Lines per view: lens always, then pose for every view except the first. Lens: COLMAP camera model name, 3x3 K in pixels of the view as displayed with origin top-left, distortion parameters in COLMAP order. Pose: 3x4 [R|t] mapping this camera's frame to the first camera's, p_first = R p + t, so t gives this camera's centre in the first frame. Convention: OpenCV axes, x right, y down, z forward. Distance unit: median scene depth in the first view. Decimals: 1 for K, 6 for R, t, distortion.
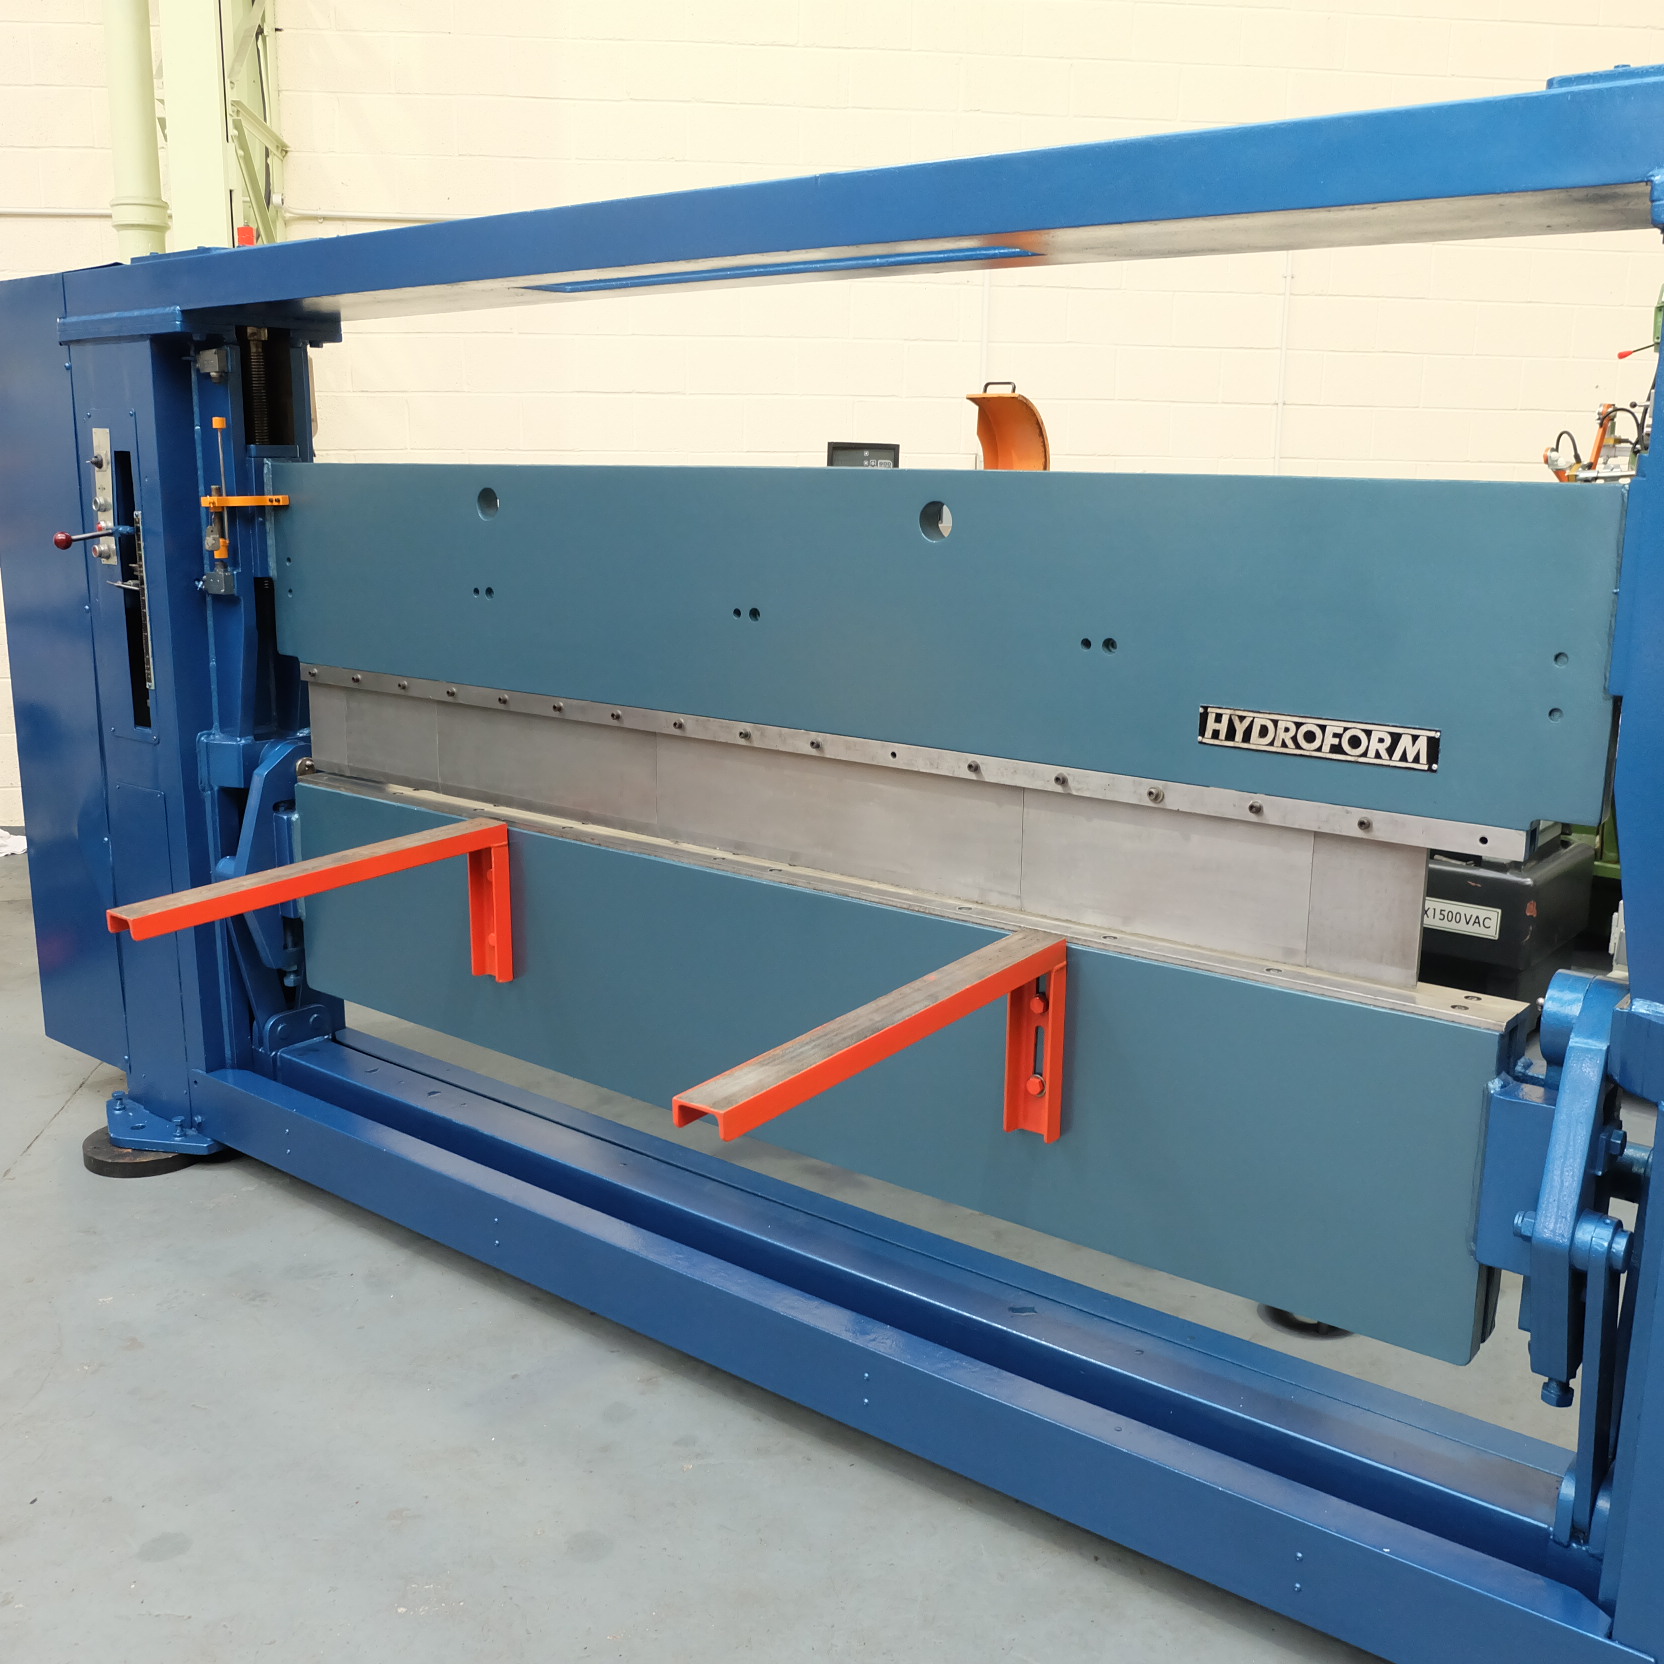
lens RADIAL K [[1692.2, 0, 834.6], [0, 1692.2, 824.3], [0, 0, 1]] dist [-0.031026, 0.000000]
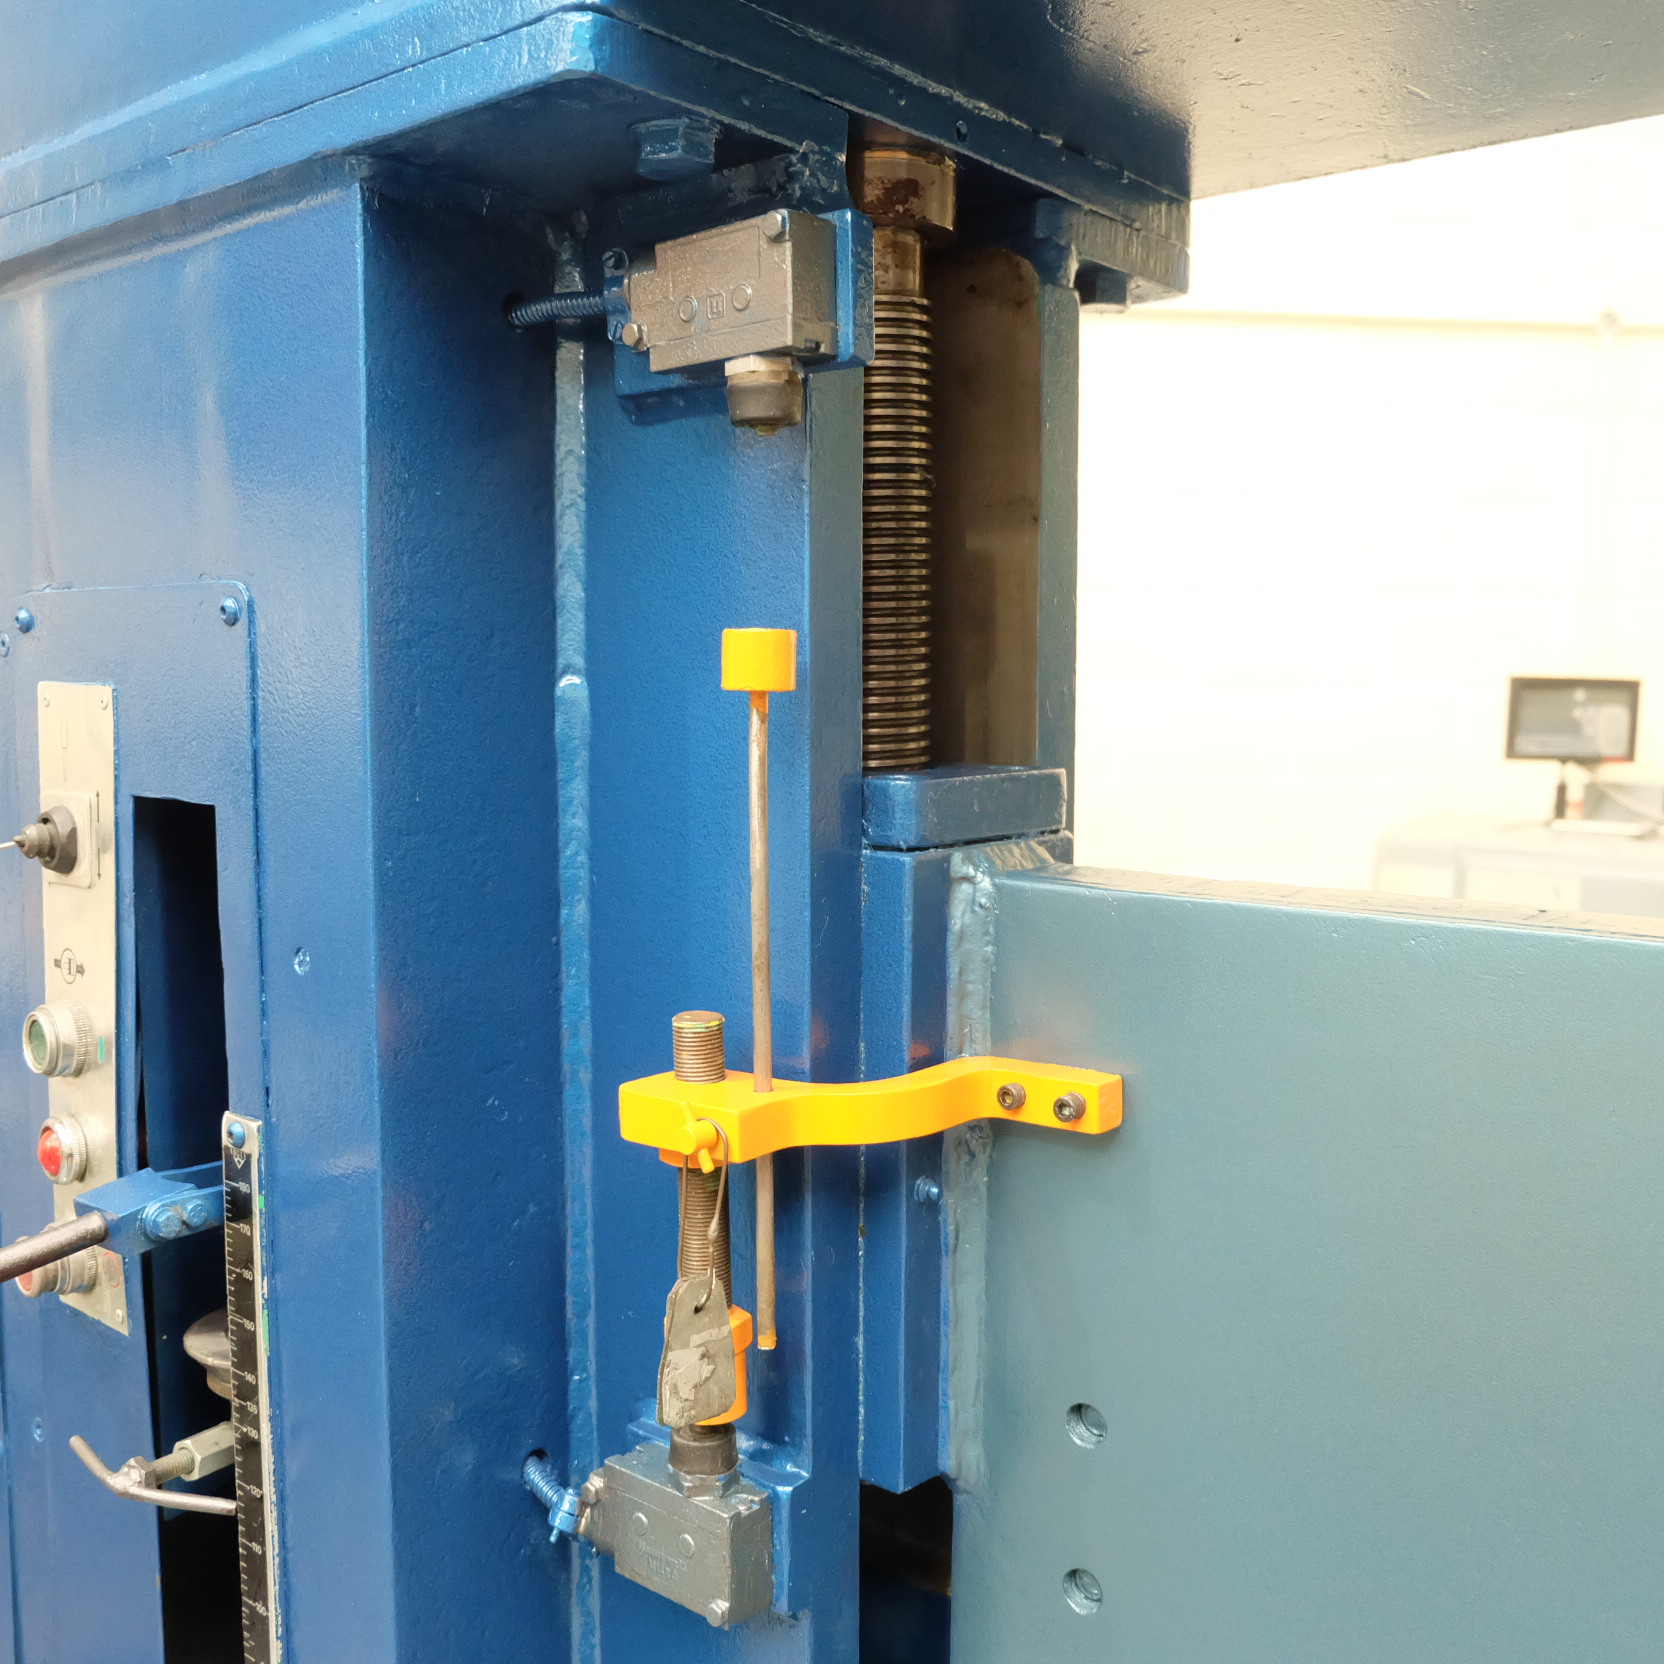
lens RADIAL K [[1692.2, 0, 830.1], [0, 1692.2, 842.4], [0, 0, 1]] dist [-0.031026, 0.000000]
pose [[0.999754, -0.001158, -0.022143, -0.343261], [-0.001293, 0.993892, -0.110353, -0.195551], [0.022136, 0.110354, 0.993646, 0.807376]]
